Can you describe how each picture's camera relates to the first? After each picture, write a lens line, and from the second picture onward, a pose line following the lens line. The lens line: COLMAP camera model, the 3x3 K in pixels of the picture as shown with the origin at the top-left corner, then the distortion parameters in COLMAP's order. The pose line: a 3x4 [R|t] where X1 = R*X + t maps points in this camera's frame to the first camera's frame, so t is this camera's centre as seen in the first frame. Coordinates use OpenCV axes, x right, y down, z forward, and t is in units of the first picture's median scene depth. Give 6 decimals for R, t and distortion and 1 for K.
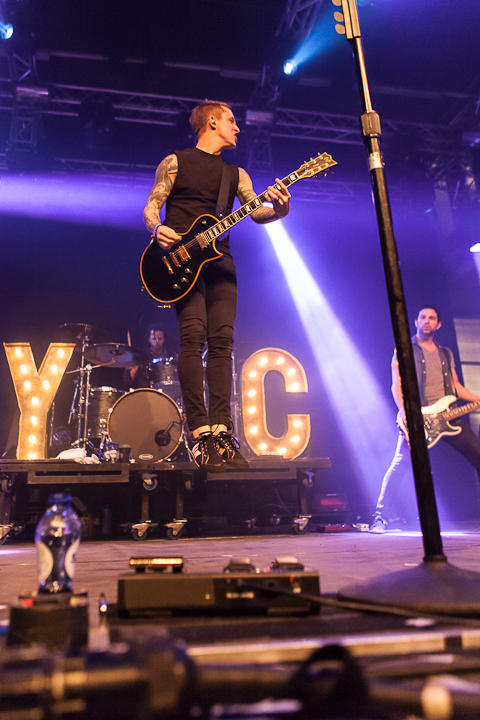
lens RADIAL K [[585.9, 0, 203.5], [0, 585.9, 316.2], [0, 0, 1]] dist [-0.003690, 0.000194]
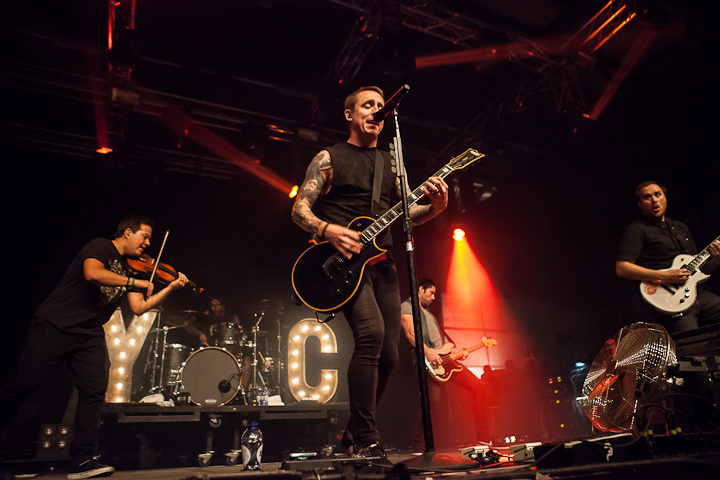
lens RADIAL K [[512.2, 0, 359.9], [0, 512.2, 251.8], [0, 0, 1]] dist [-0.053732, 0.002014]
pose [[0.968169, 0.068607, 0.240713, -0.070590], [-0.056589, 0.996798, -0.056499, -0.038102], [-0.243818, 0.041079, 0.968950, -0.155001]]
